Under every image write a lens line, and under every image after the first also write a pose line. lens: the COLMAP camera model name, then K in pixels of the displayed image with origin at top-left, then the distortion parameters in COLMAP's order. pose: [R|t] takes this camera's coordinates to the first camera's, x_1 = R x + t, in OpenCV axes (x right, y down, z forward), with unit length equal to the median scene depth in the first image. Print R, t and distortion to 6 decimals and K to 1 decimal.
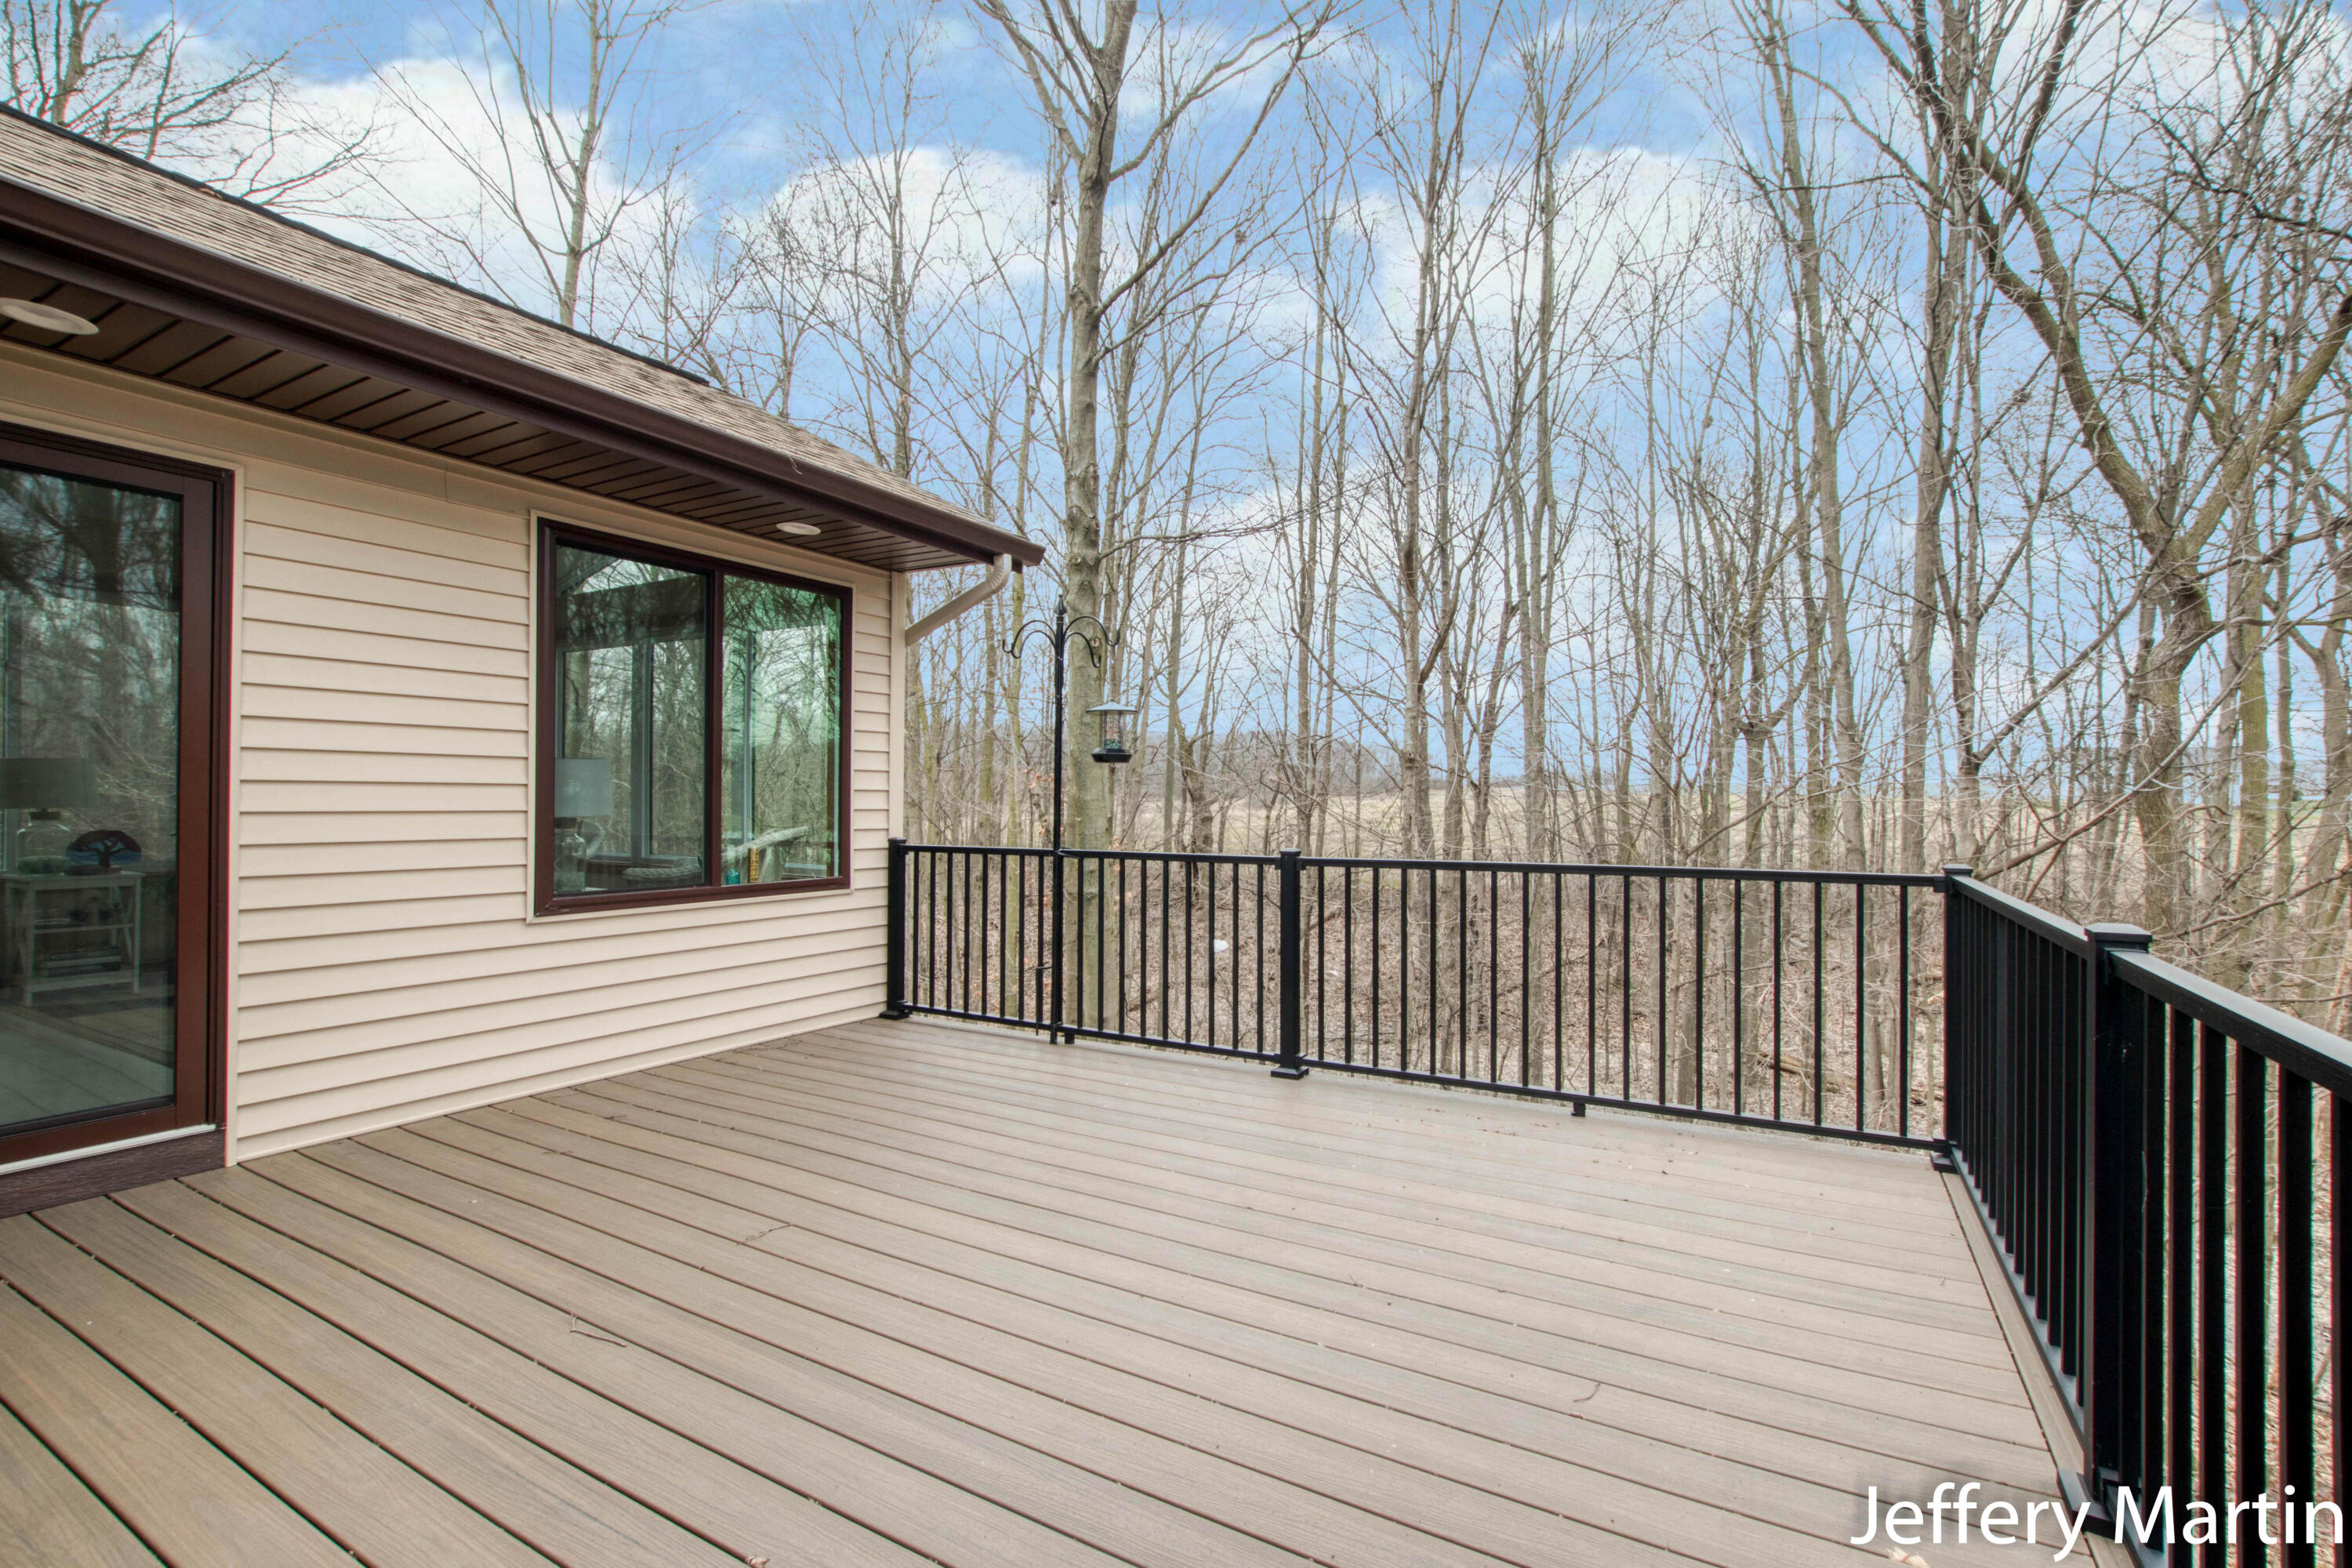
lens RADIAL K [[1017.0, 0, 1193.5], [0, 1017.0, 795.2], [0, 0, 1]] dist [0.004359, 0.000456]
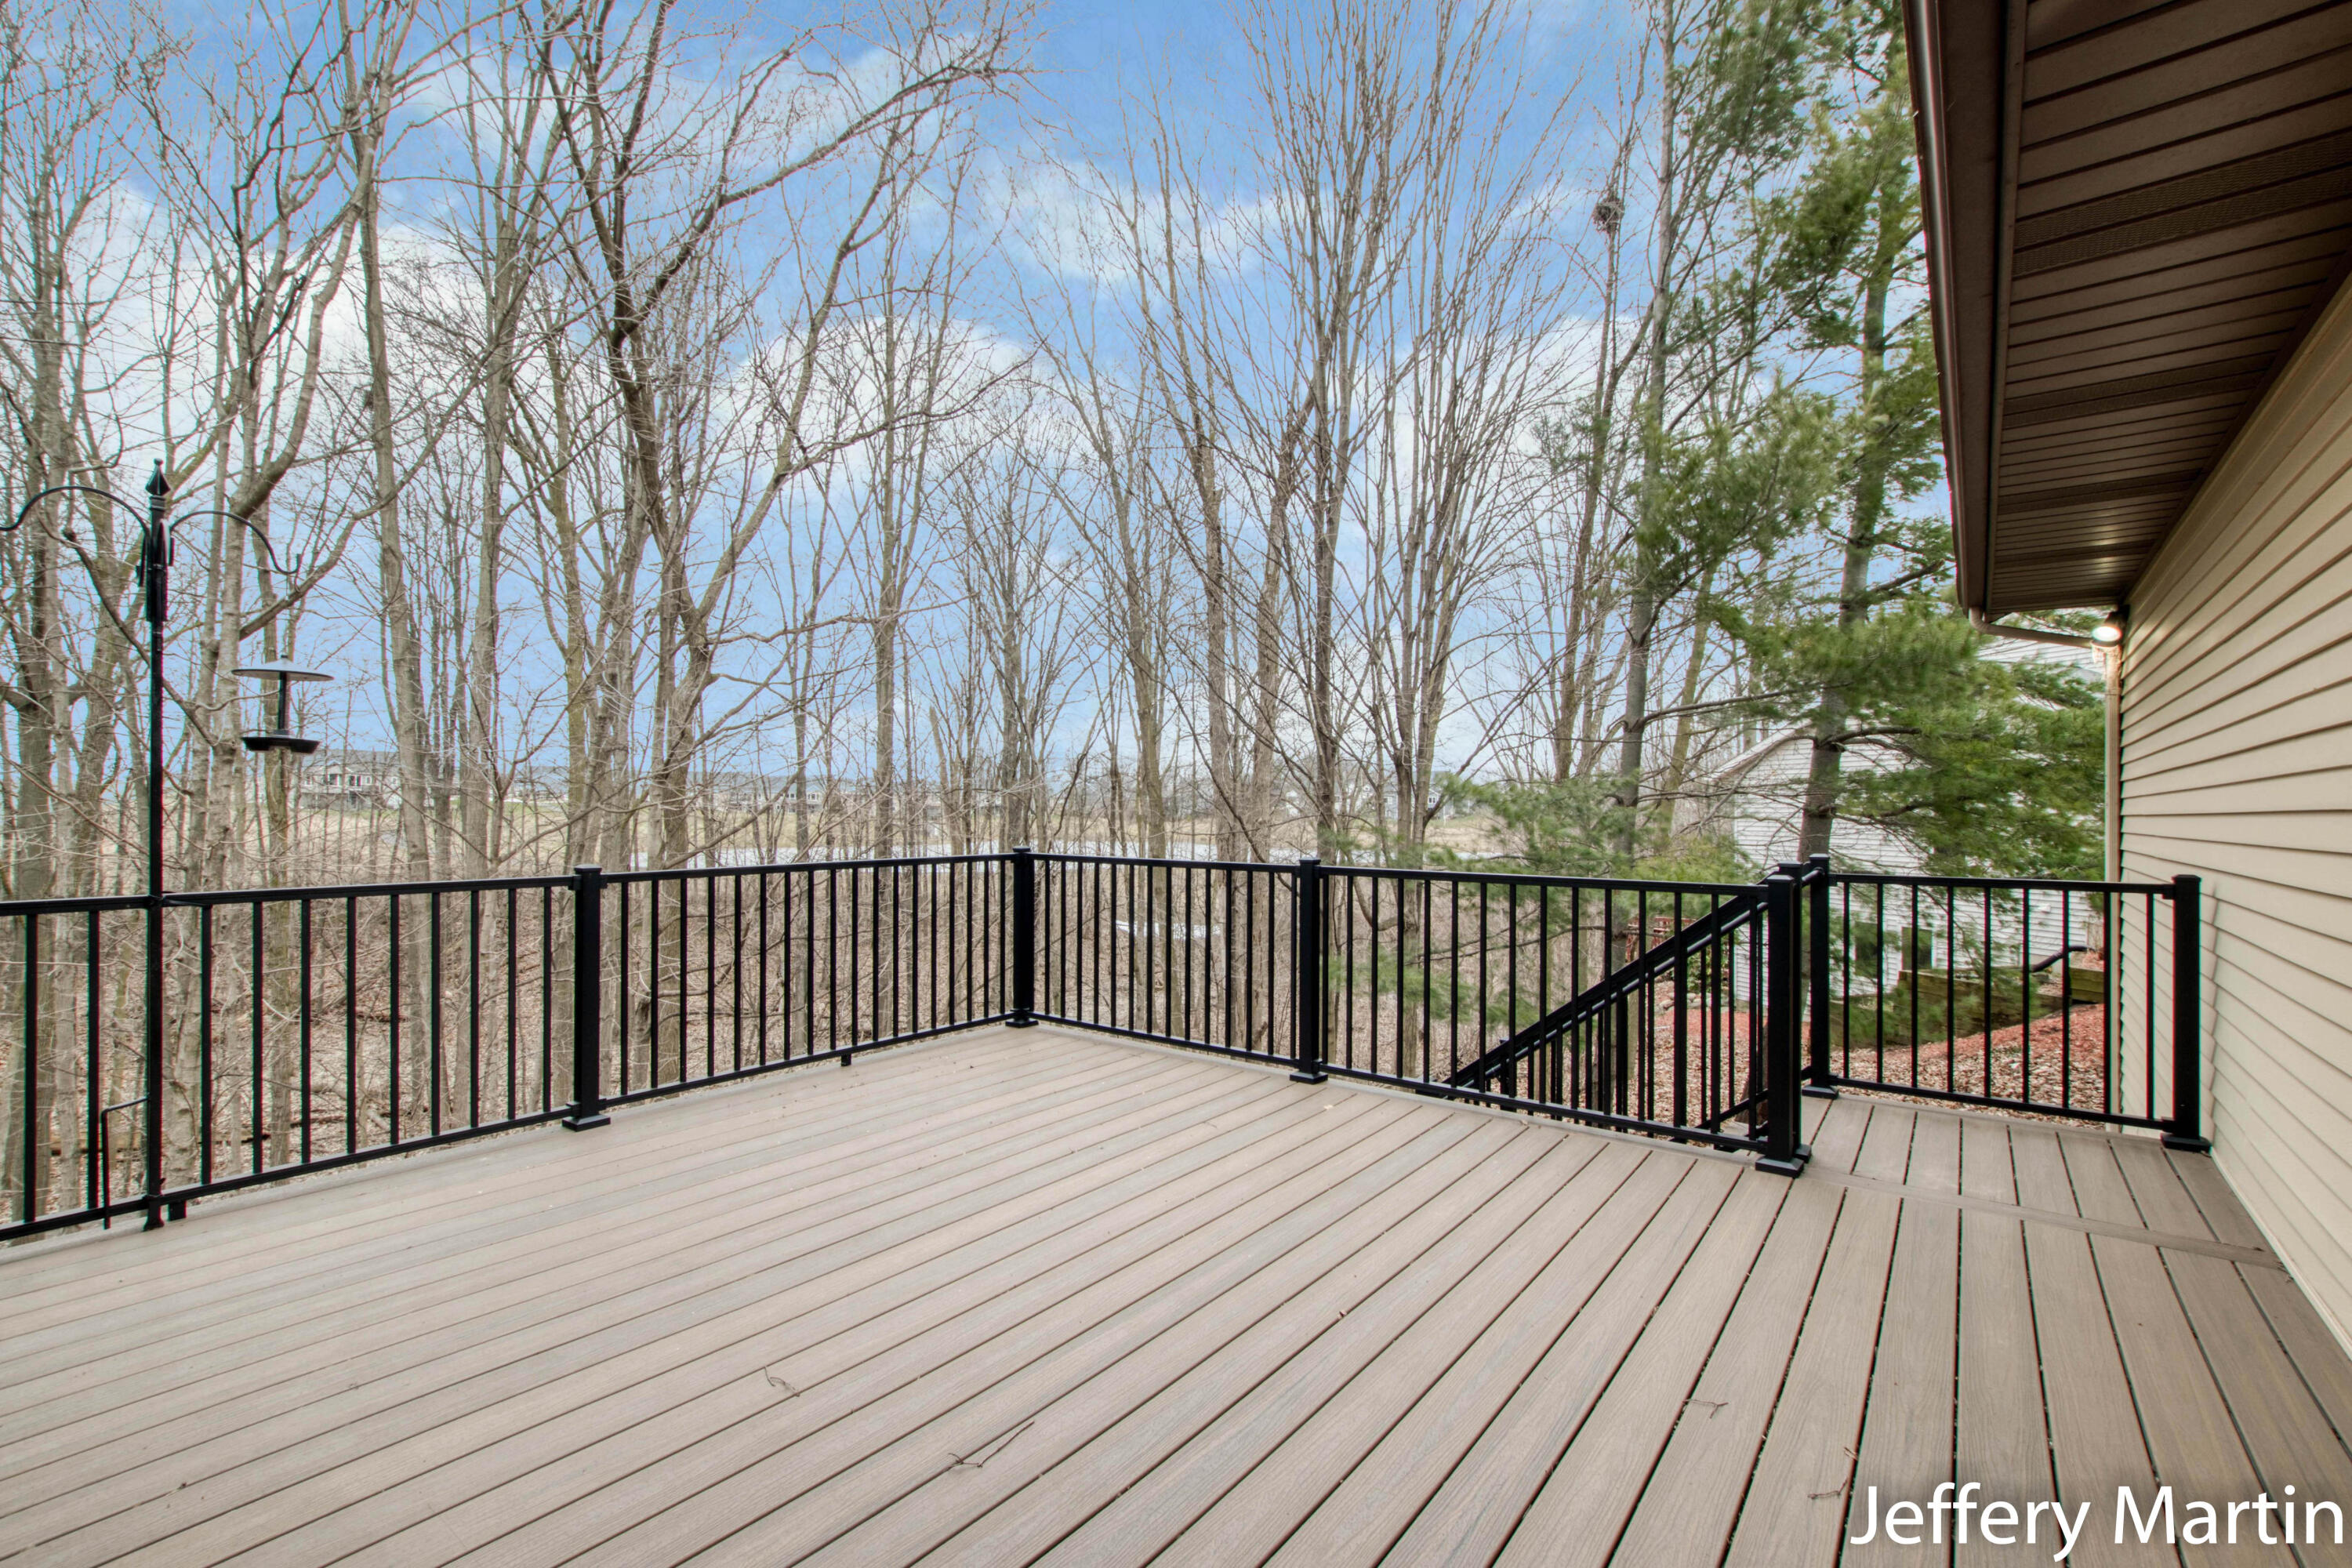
lens RADIAL K [[1017.0, 0, 1188.7], [0, 1017.0, 806.5], [0, 0, 1]] dist [0.004359, 0.000456]
pose [[0.132823, 0.007322, 0.991113, -0.918987], [-0.013395, 0.999895, -0.005591, -0.003270], [-0.991049, -0.012533, 0.132908, 0.477275]]
